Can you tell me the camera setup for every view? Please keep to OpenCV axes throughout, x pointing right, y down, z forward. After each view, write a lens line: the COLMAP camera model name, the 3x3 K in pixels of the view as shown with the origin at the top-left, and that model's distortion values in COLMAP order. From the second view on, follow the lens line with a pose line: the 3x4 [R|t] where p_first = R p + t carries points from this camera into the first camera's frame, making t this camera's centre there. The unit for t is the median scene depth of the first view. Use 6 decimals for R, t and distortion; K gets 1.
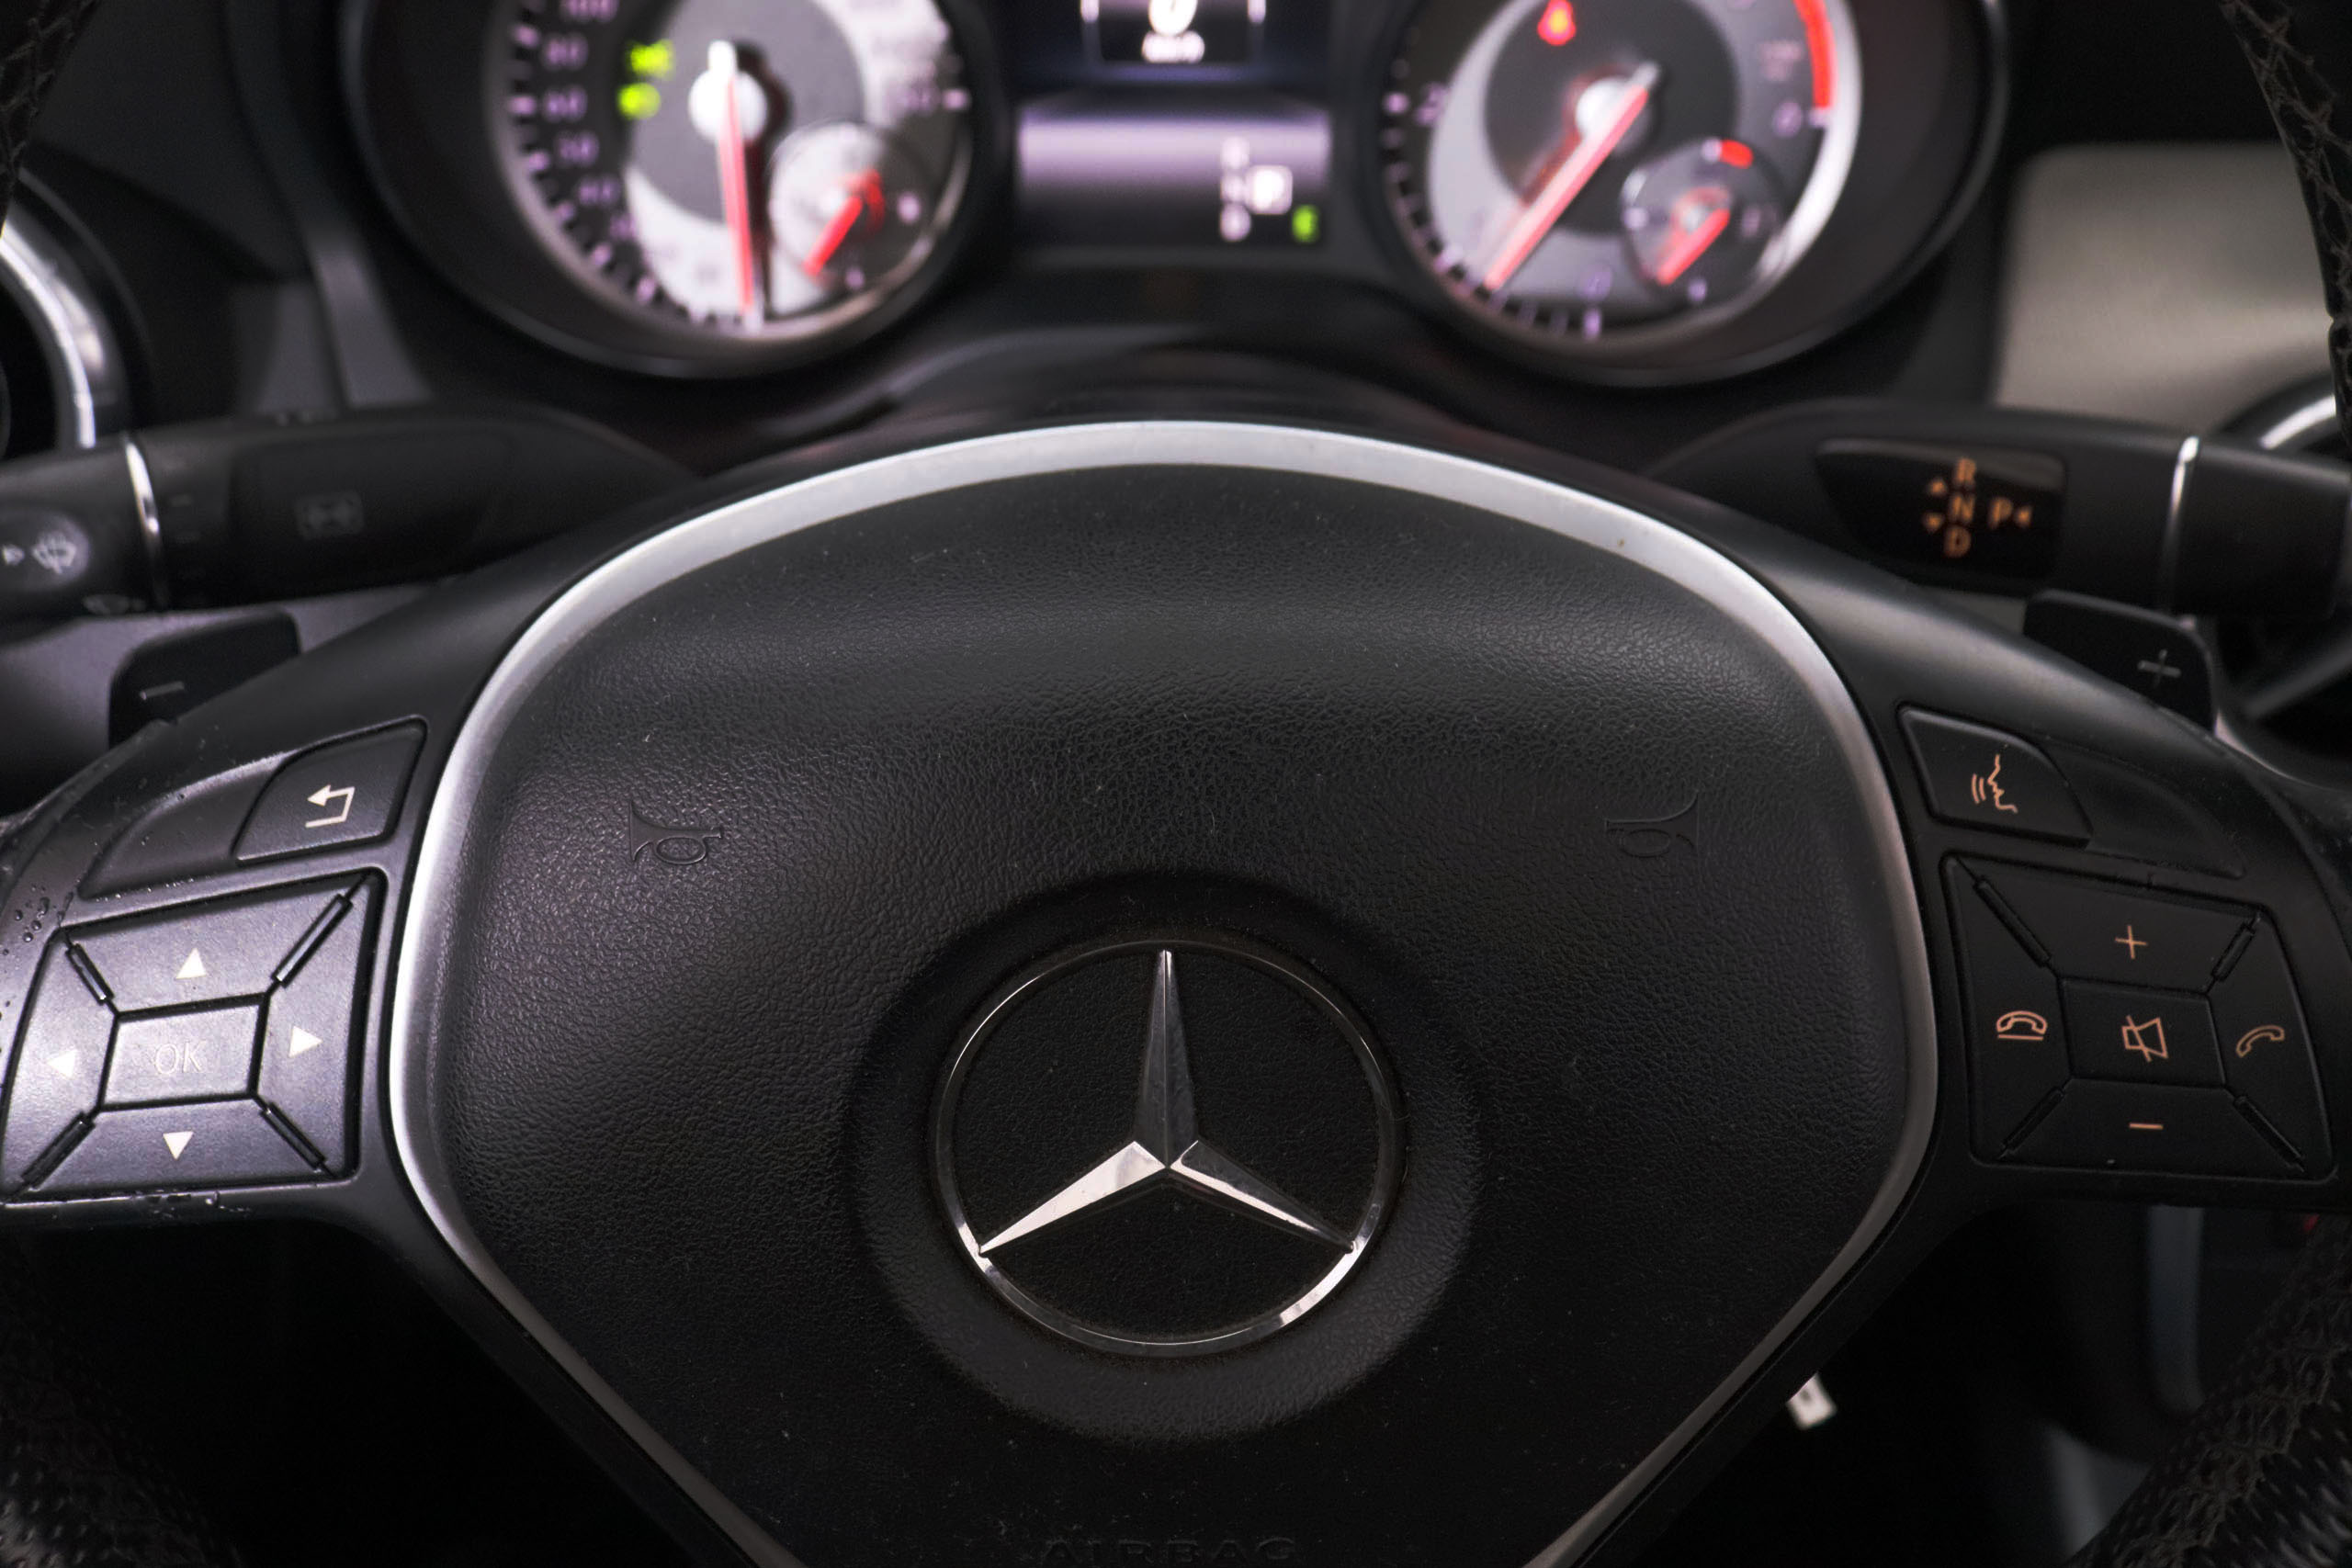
lens RADIAL K [[1971.6, 0, 1173.1], [0, 1971.6, 848.4], [0, 0, 1]] dist [-0.138840, 0.004665]
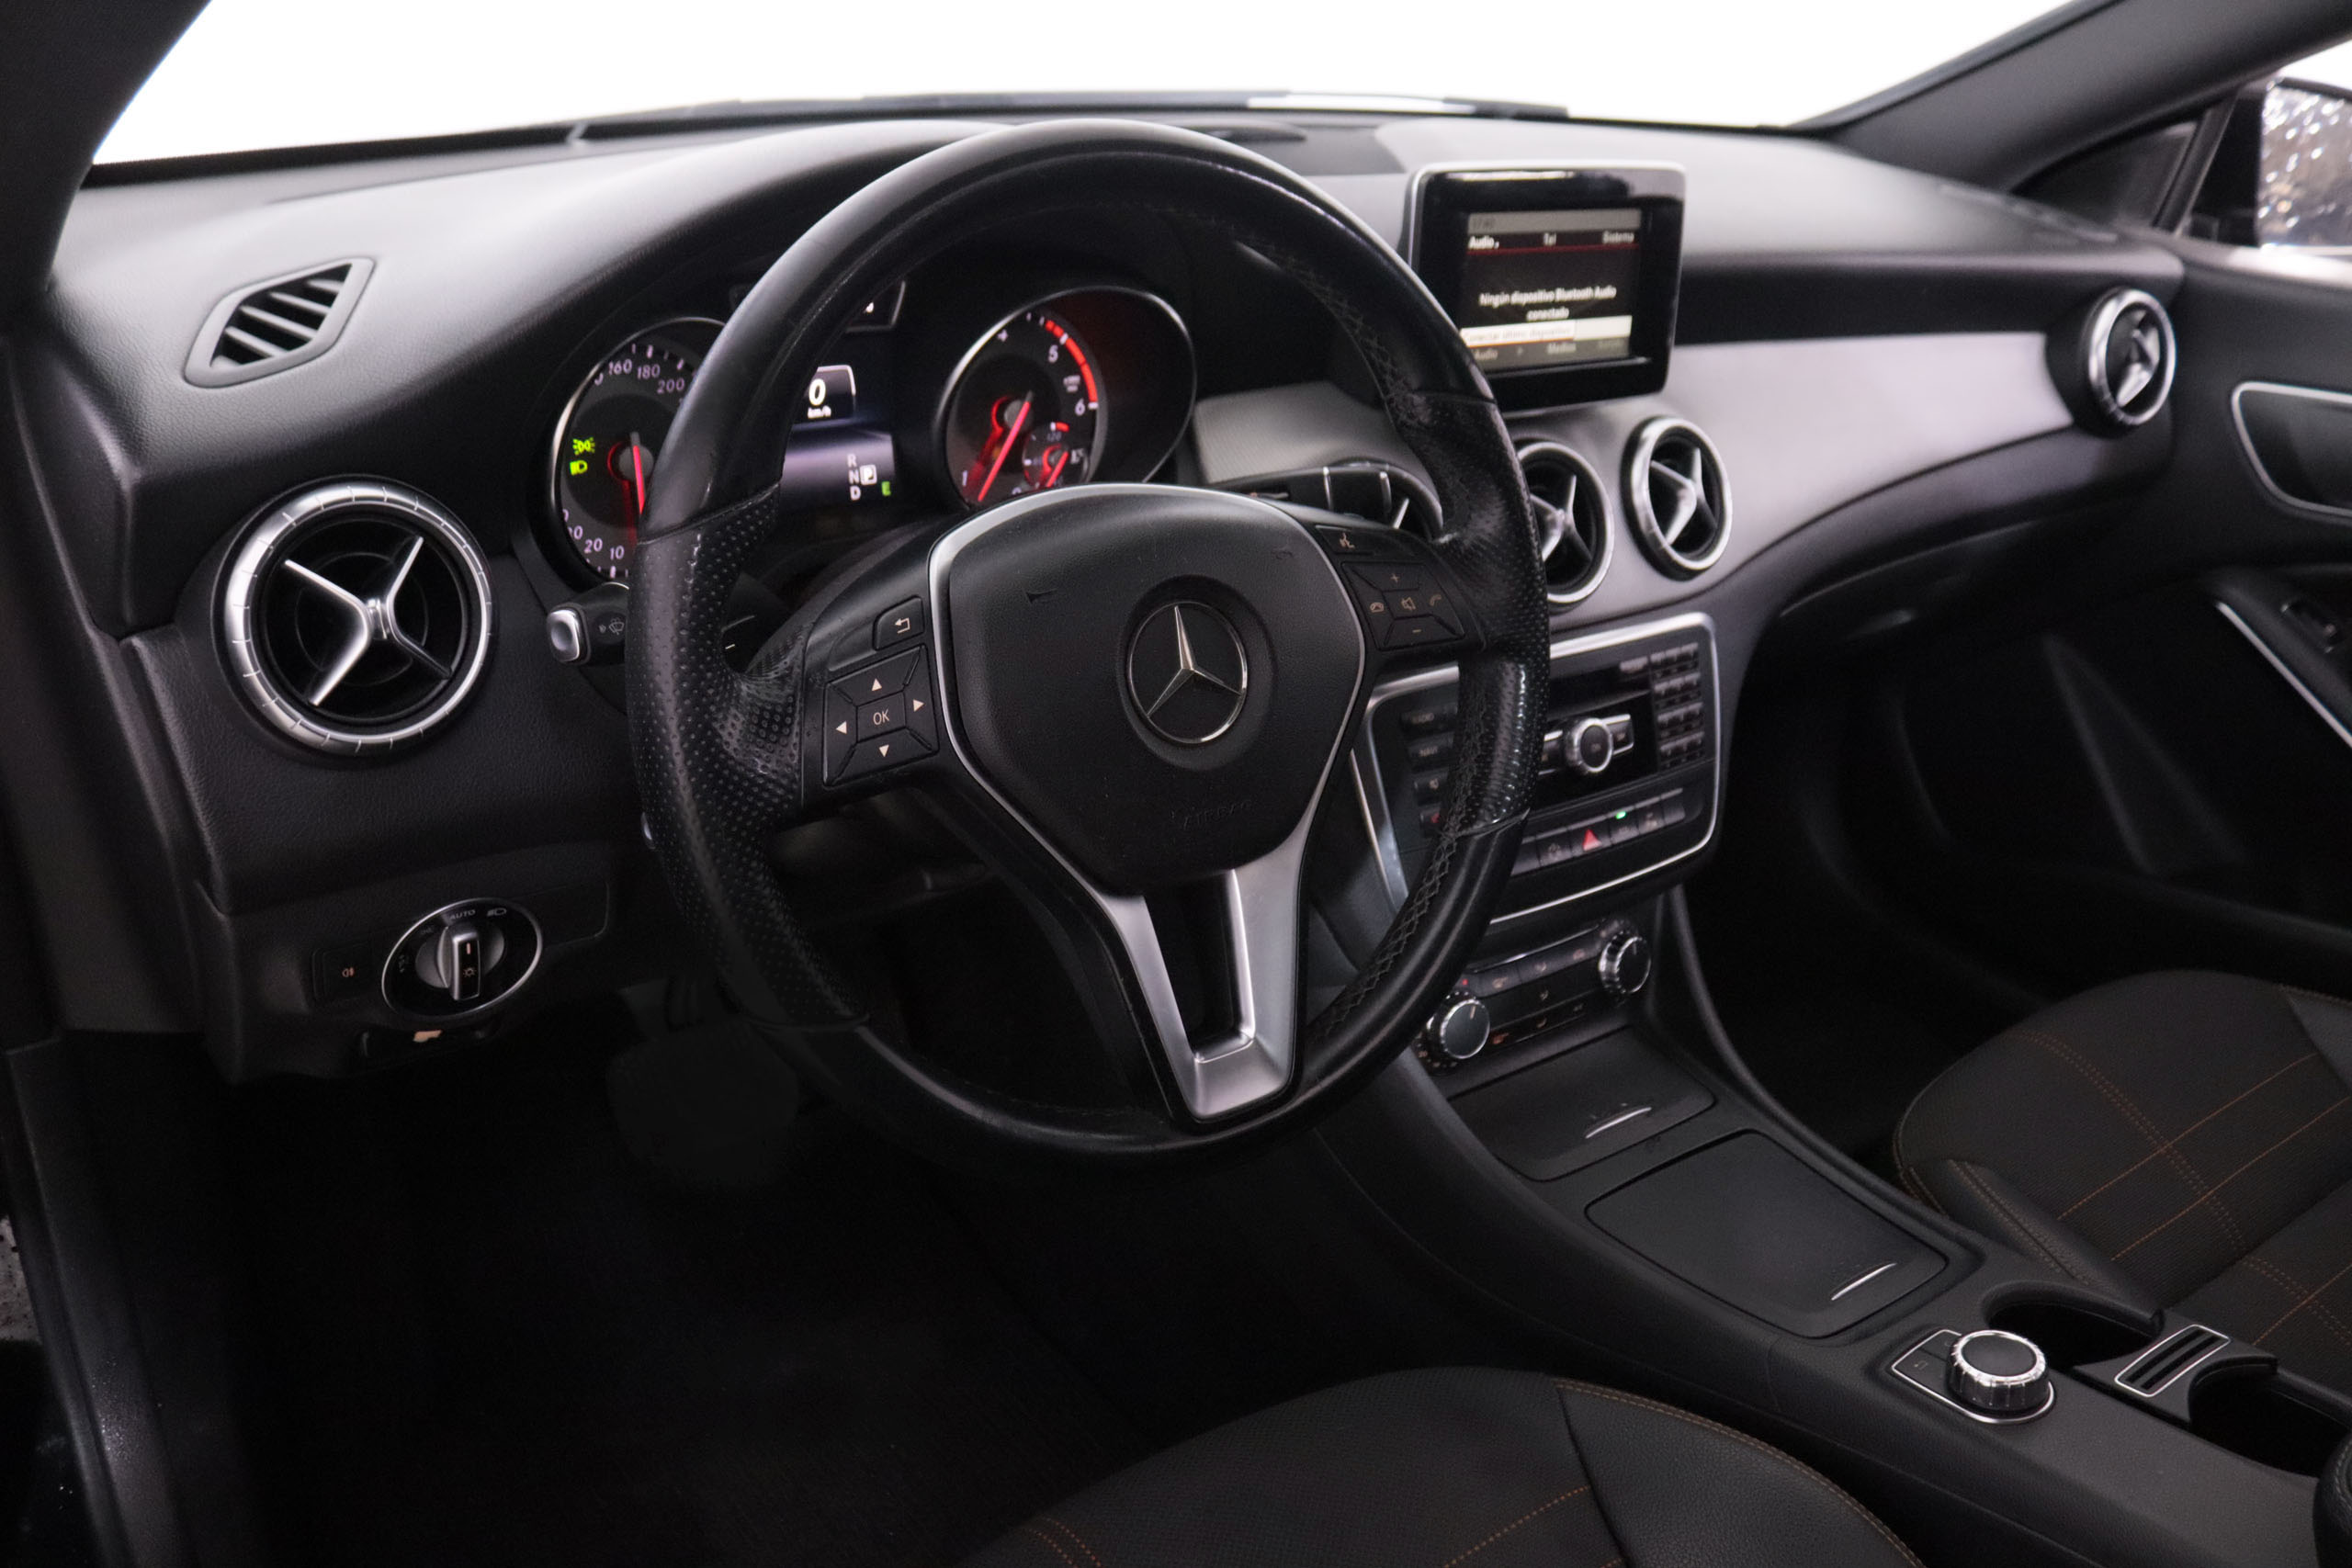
lens RADIAL K [[1820.0, 0, 1172.2], [0, 1820.0, 850.7], [0, 0, 1]] dist [-0.121238, 0.005253]
pose [[0.824768, -0.227477, 0.517699, -0.784896], [0.324243, 0.940306, -0.103395, 0.349021], [-0.463275, 0.253138, 0.849292, -0.698546]]
